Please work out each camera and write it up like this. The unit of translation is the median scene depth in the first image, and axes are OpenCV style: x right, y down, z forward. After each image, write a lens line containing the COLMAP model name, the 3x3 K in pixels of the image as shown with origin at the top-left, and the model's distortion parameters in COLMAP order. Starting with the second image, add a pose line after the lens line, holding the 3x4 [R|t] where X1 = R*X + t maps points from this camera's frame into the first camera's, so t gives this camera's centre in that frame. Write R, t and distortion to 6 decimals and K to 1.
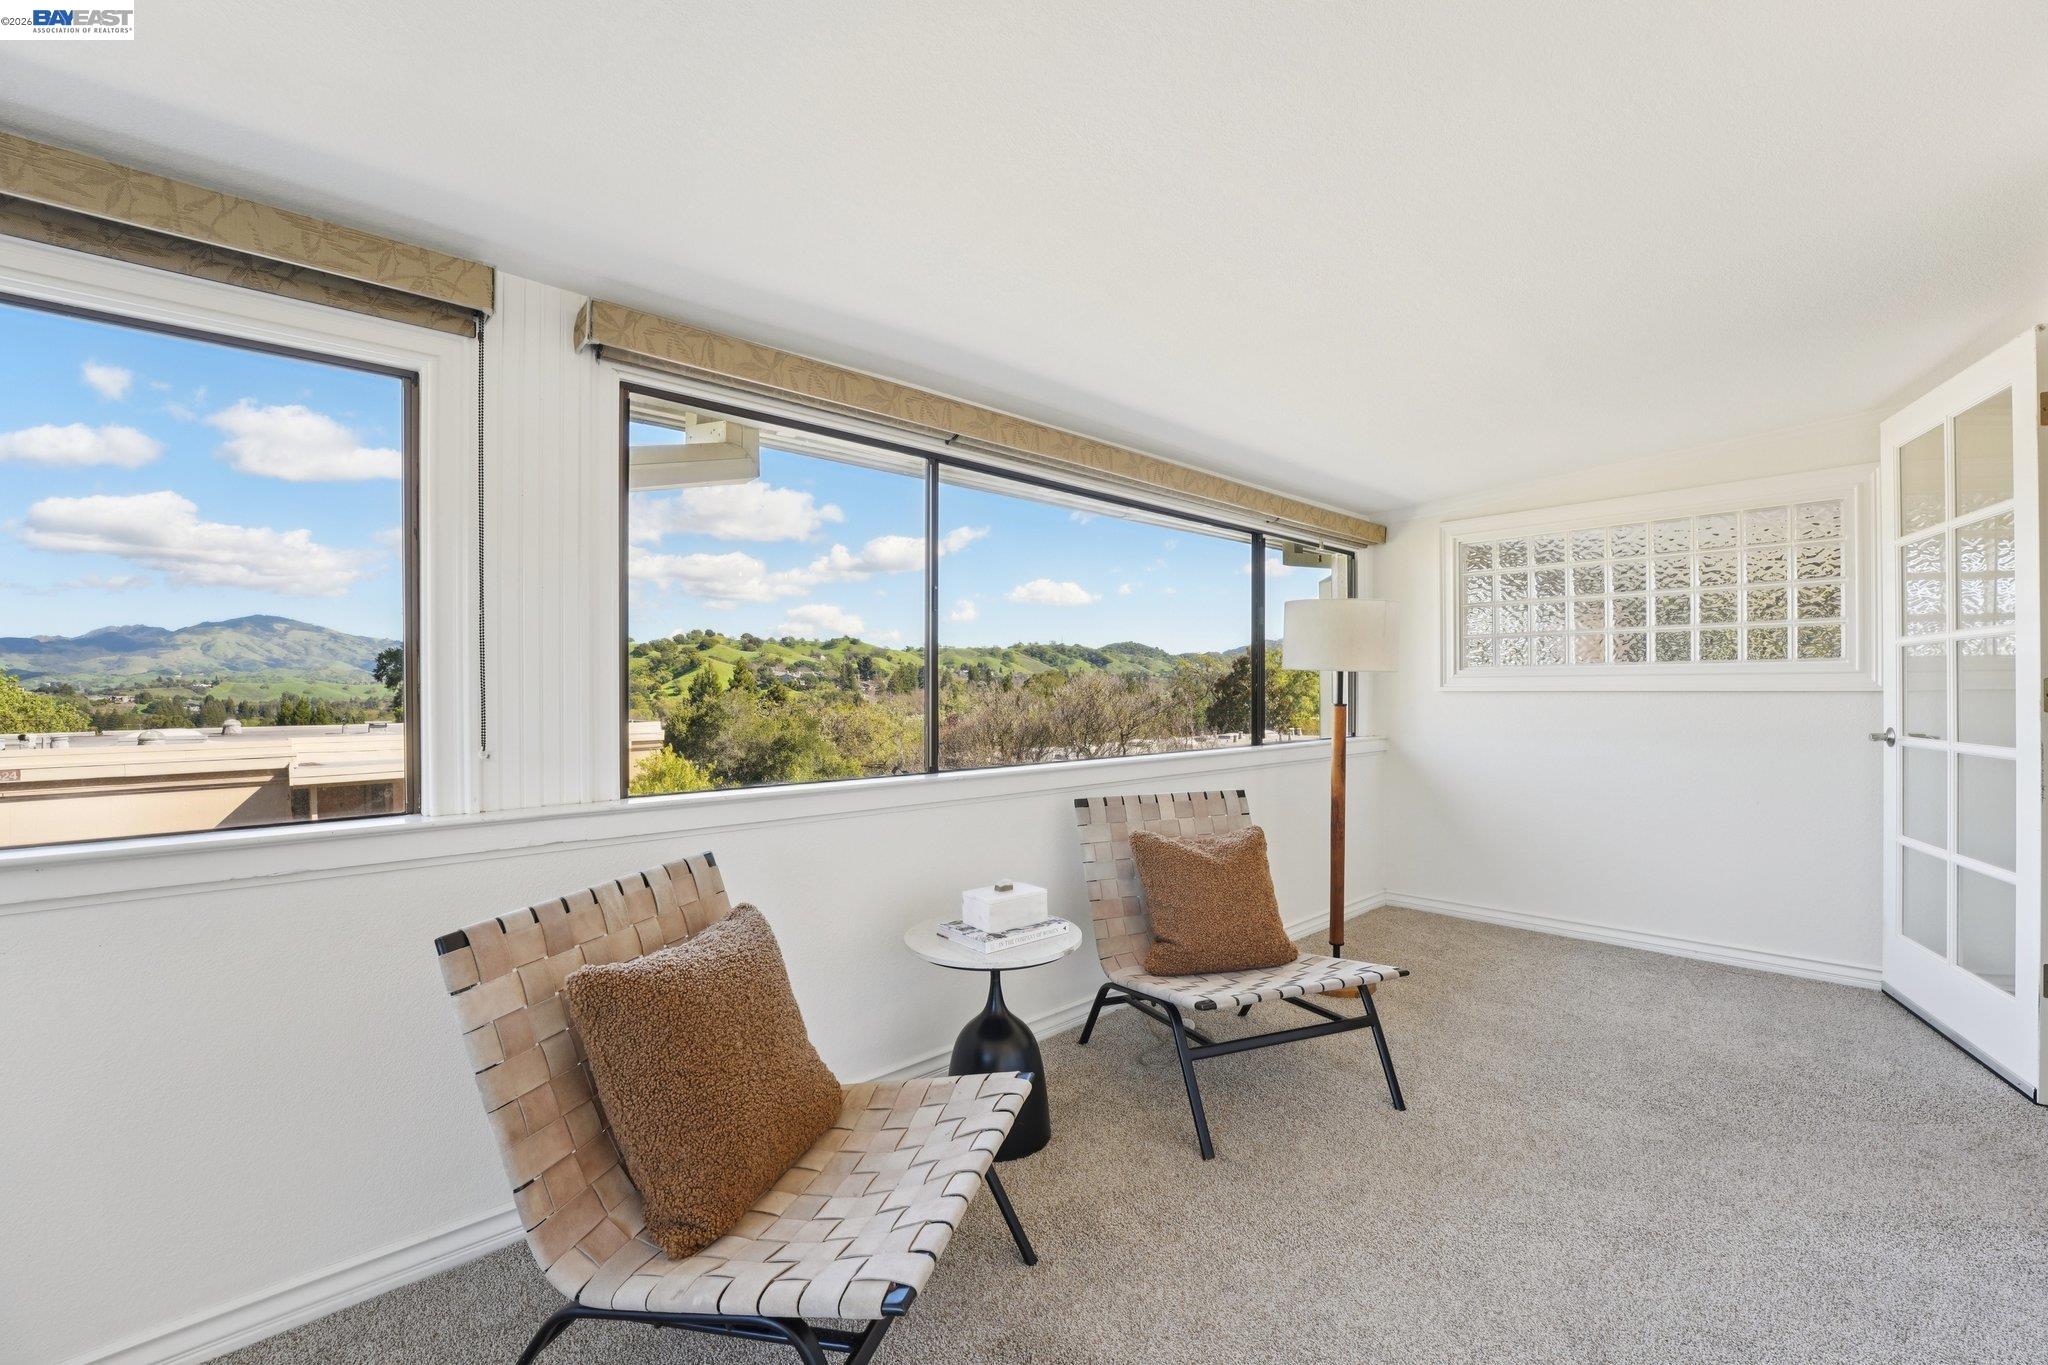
lens RADIAL K [[836.5, 0, 1024.0], [0, 836.5, 682.5], [0, 0, 1]] dist [-0.023020, 0.000010]
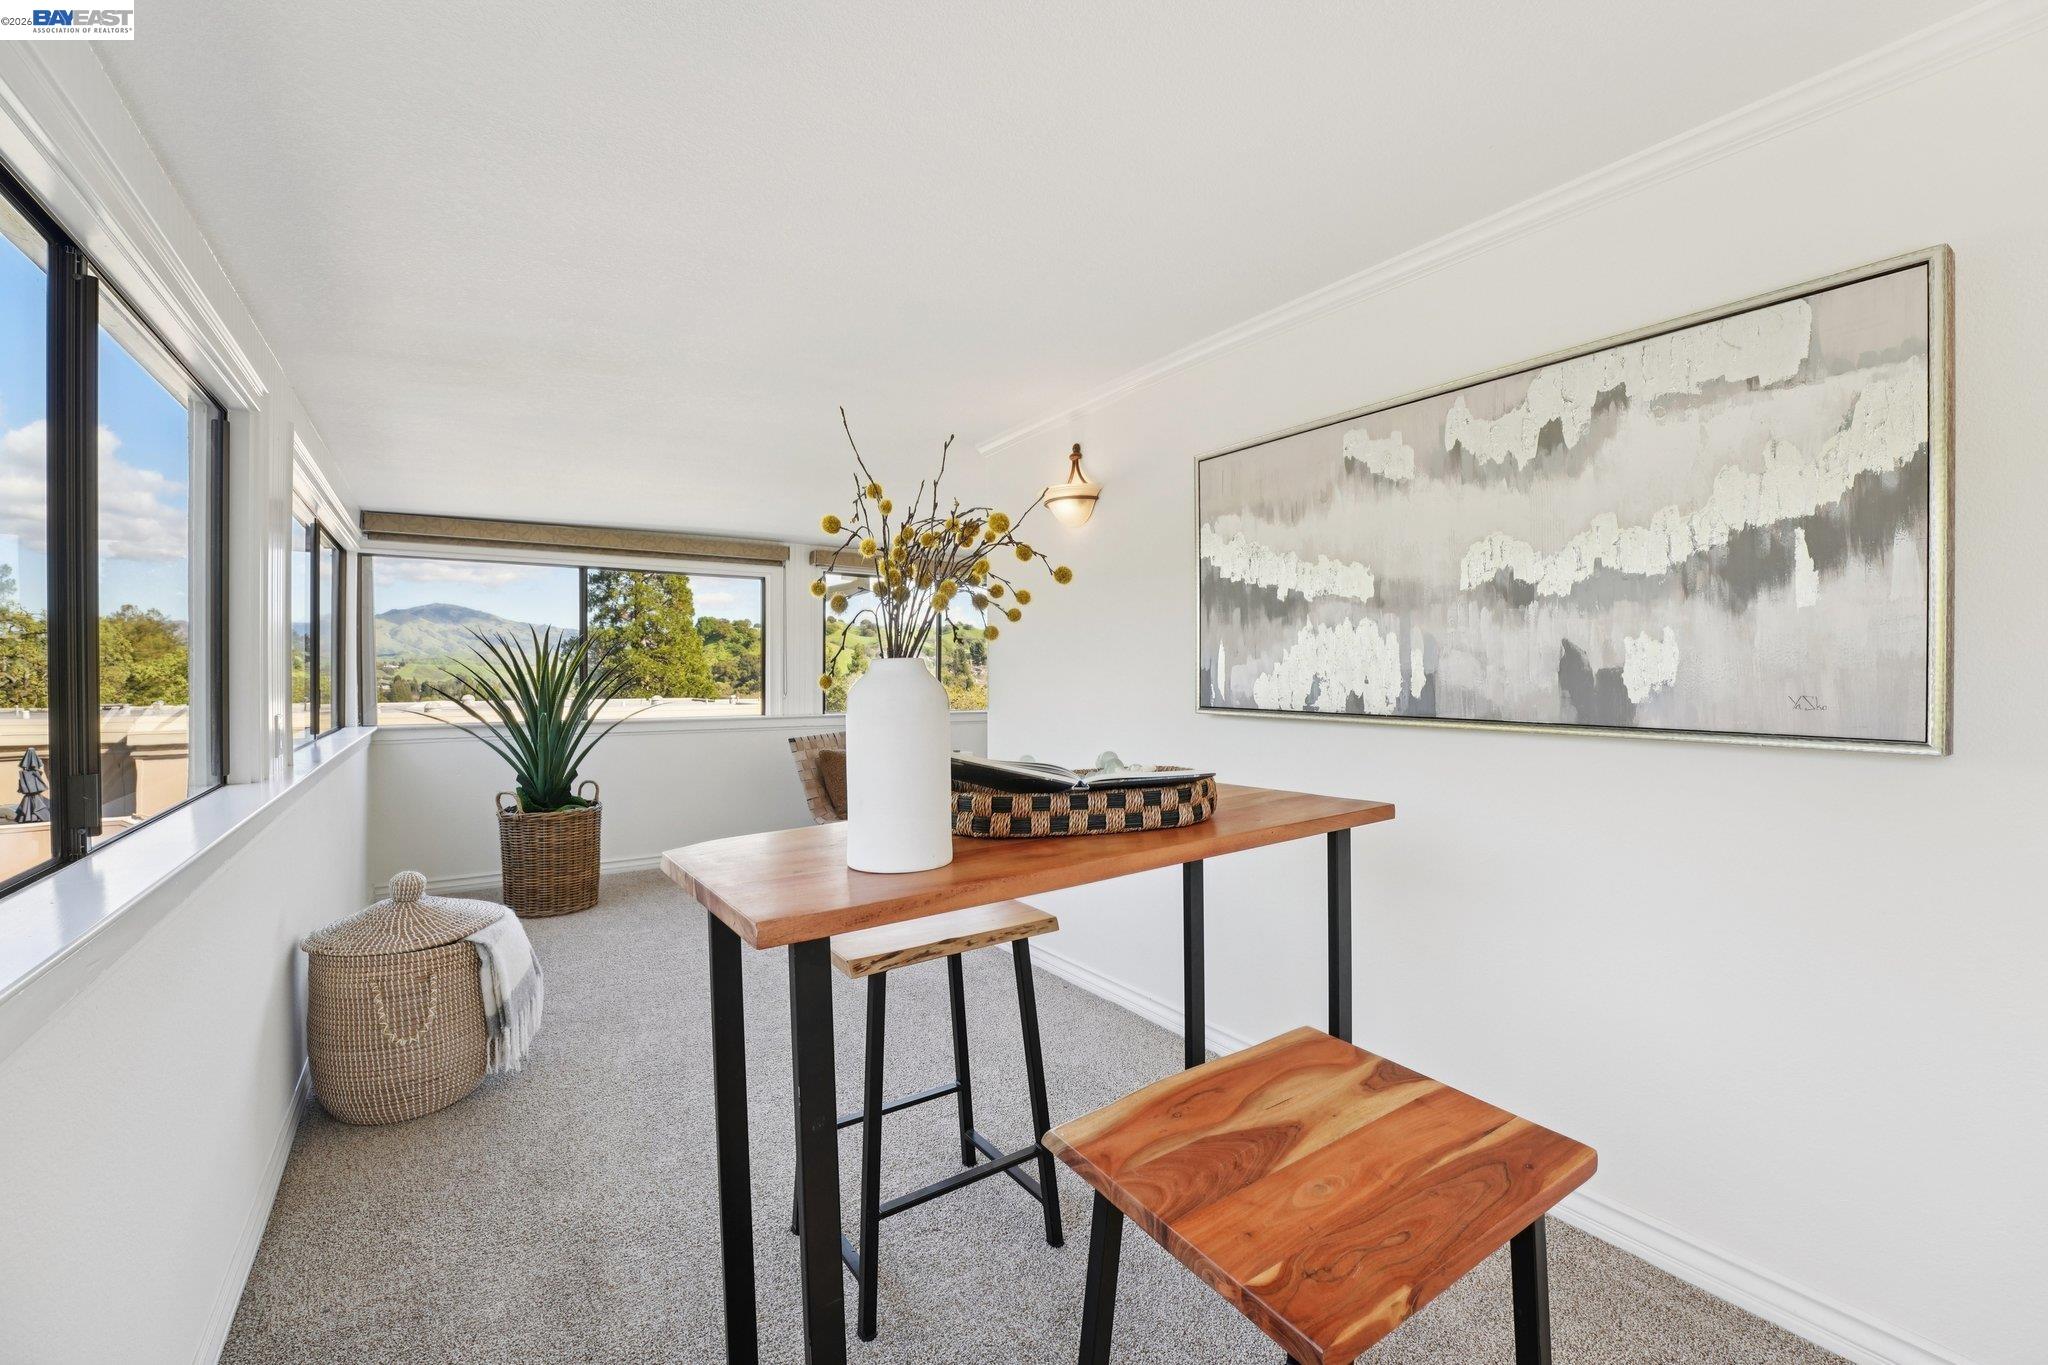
lens RADIAL K [[840.5, 0, 1014.4], [0, 840.5, 683.2], [0, 0, 1]] dist [-0.019560, -0.000145]
pose [[0.989476, 0.007652, -0.144495, 0.710744], [-0.005001, 0.999813, 0.018706, -0.029122], [0.144611, -0.017787, 0.989329, -2.131554]]
